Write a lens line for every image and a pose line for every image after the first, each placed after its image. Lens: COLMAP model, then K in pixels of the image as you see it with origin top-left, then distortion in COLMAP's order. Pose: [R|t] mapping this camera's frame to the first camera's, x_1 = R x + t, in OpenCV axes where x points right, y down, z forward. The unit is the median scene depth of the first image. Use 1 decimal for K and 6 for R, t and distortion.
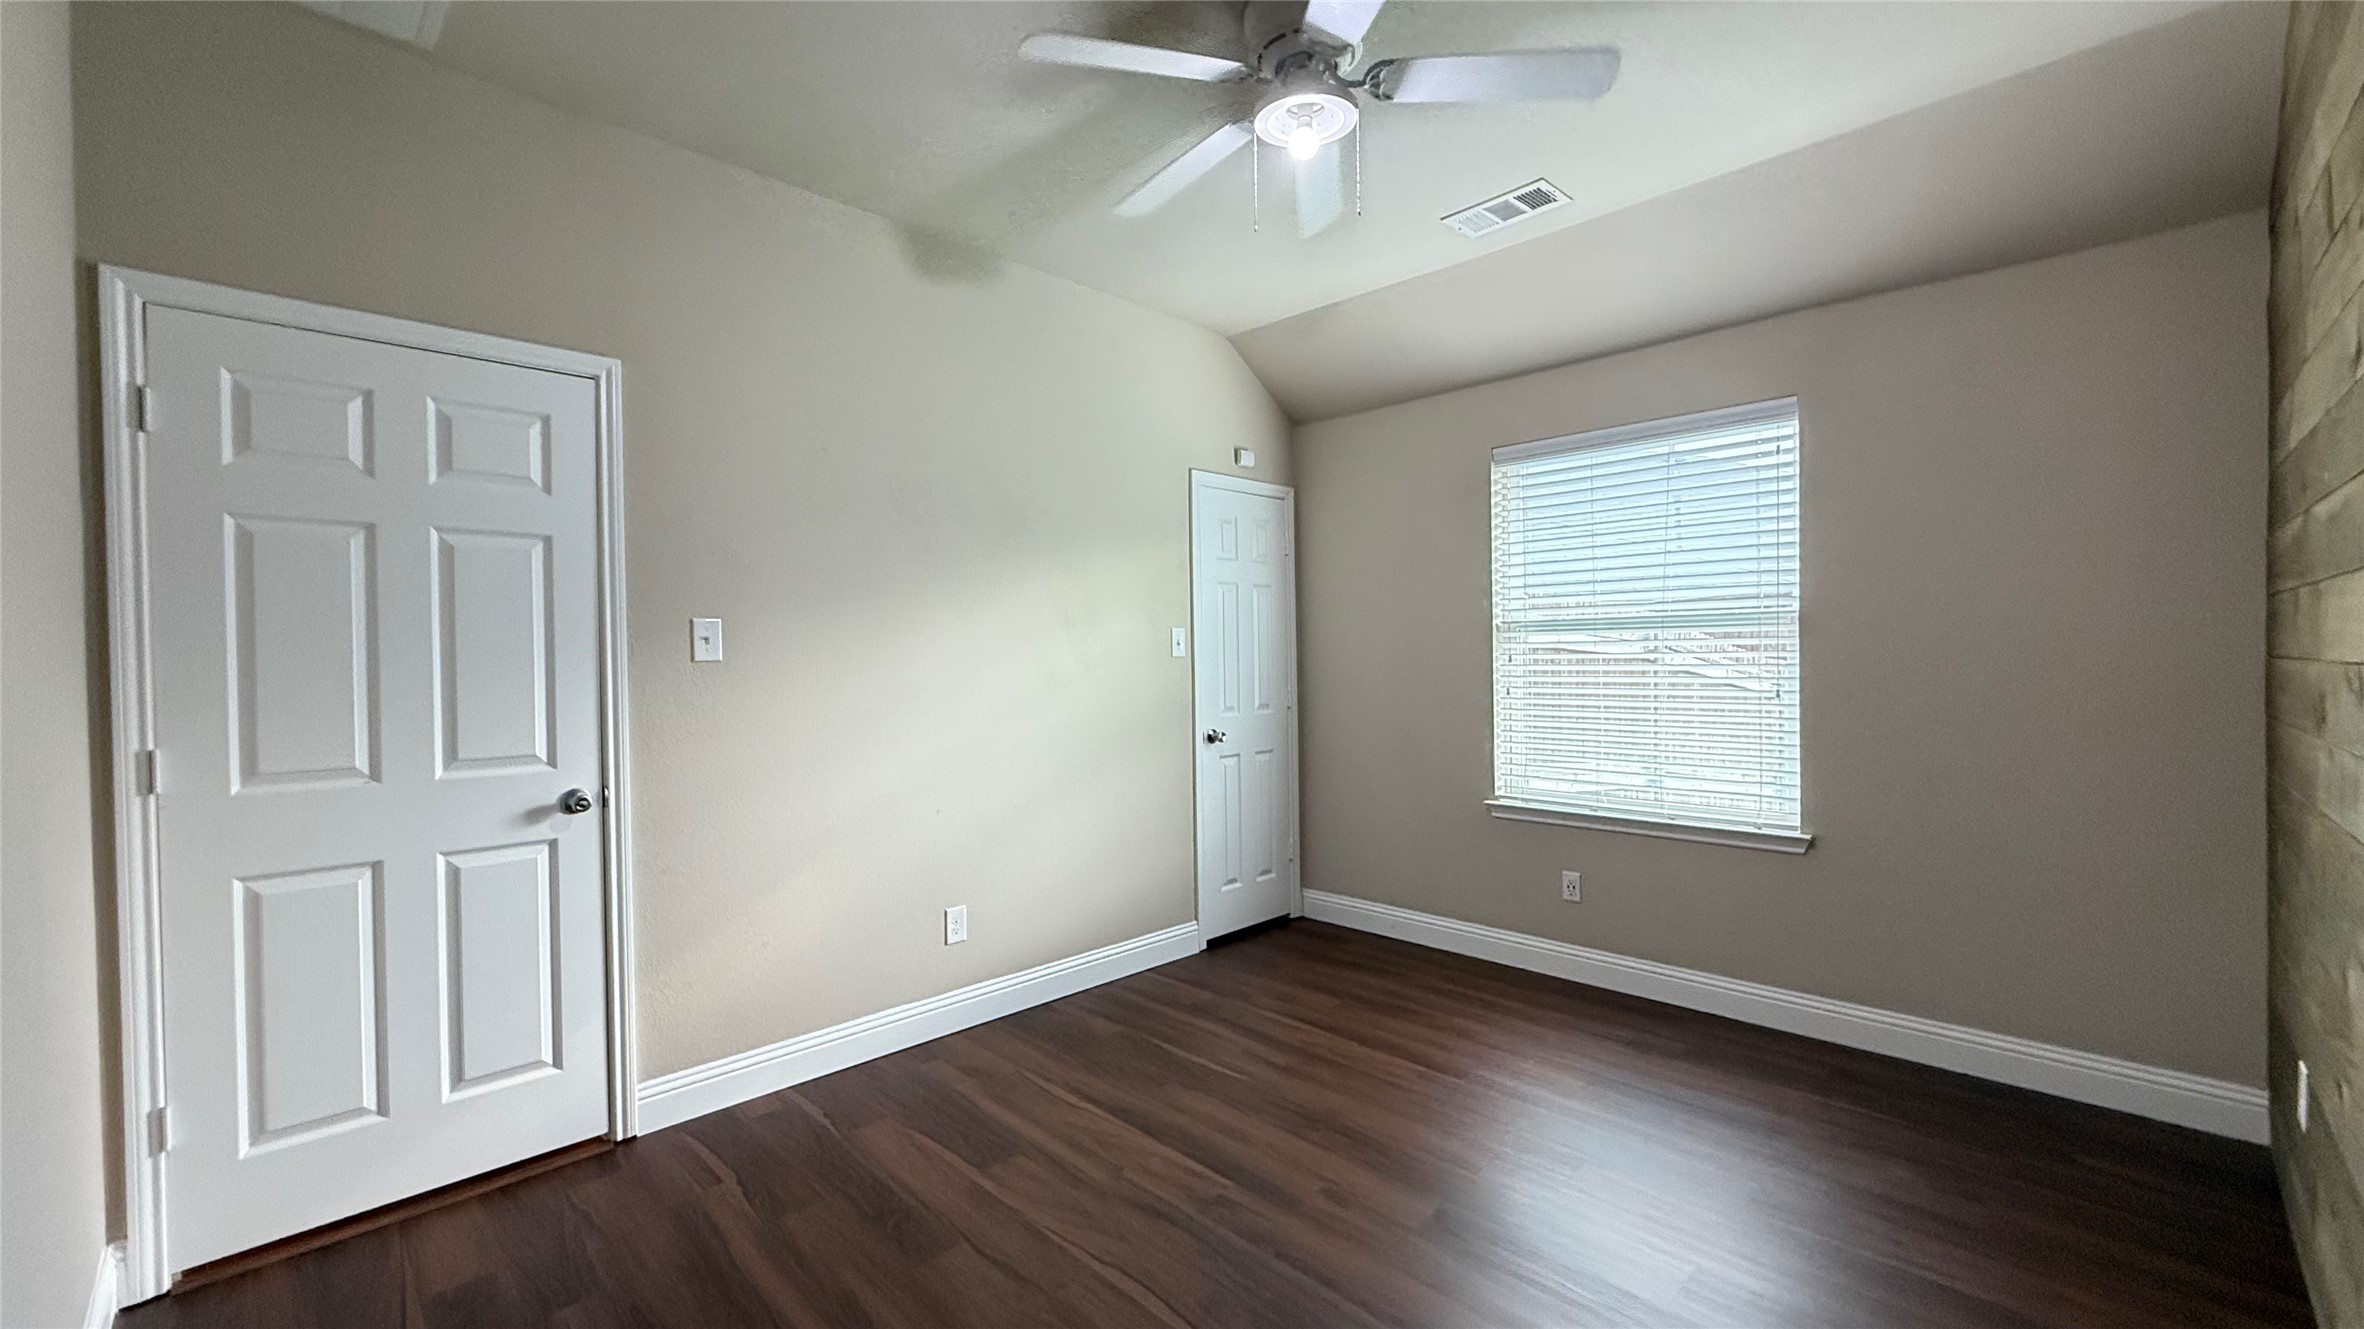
lens RADIAL K [[945.4, 0, 1187.5], [0, 945.4, 664.3], [0, 0, 1]] dist [-0.000125, 0.000419]
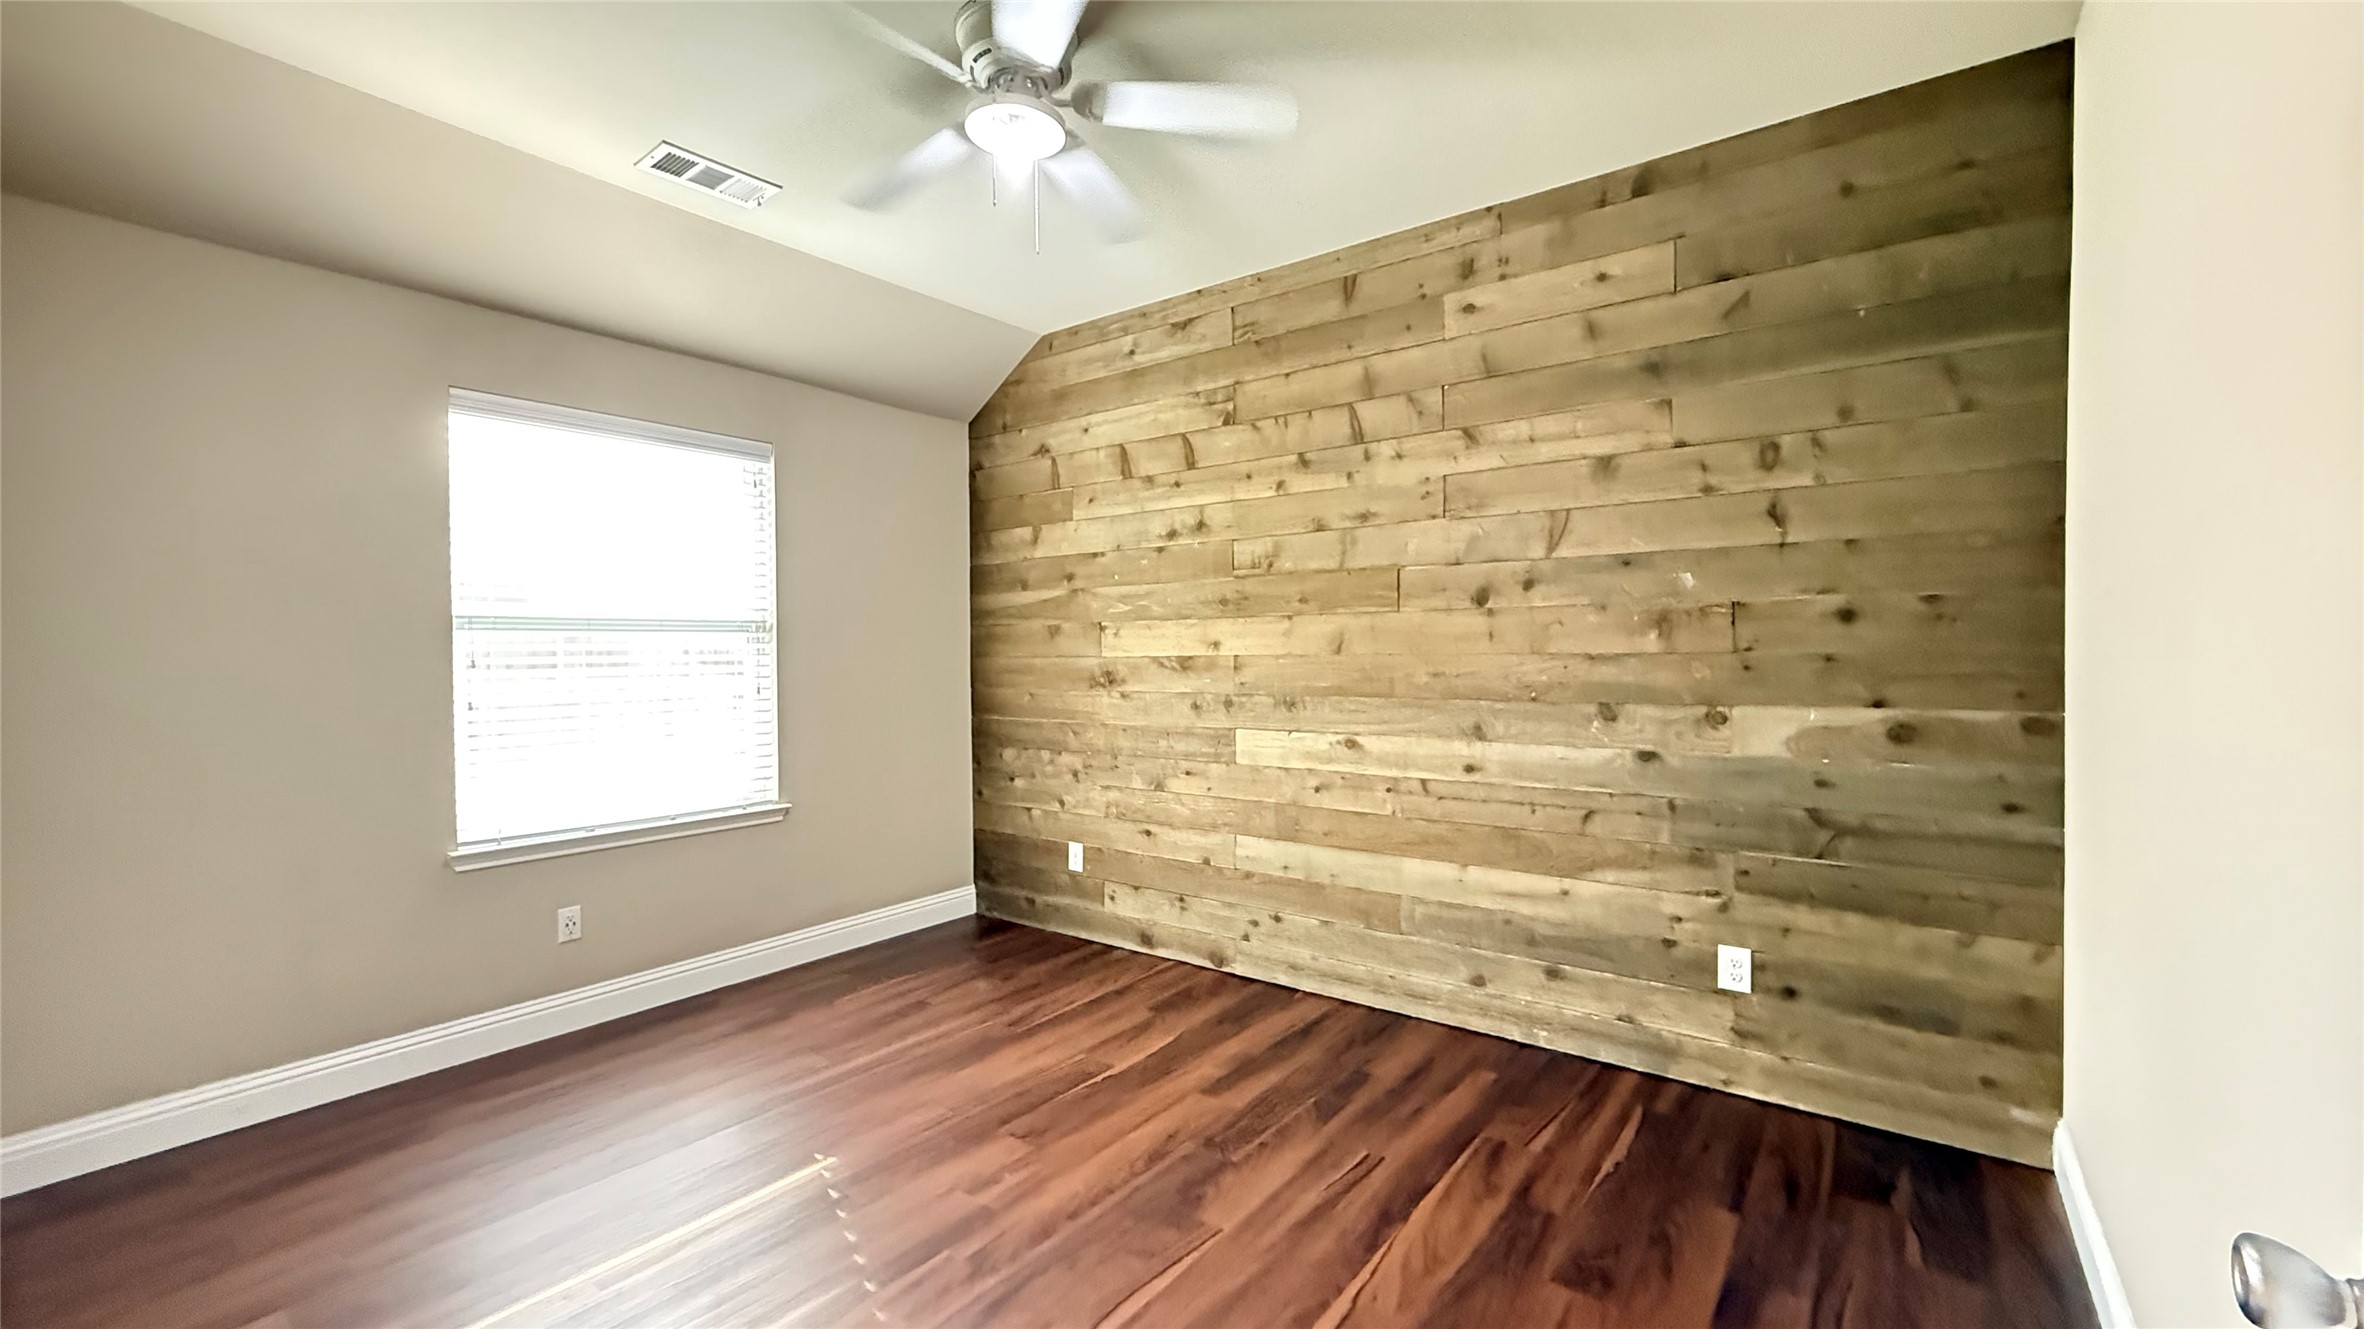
lens RADIAL K [[945.4, 0, 1180.0], [0, 945.4, 660.0], [0, 0, 1]] dist [-0.000125, 0.000419]
pose [[-0.158296, 0.010273, 0.987338, -0.539884], [0.017595, 0.999816, -0.007582, 0.009792], [-0.987235, 0.016172, -0.158448, 0.581514]]
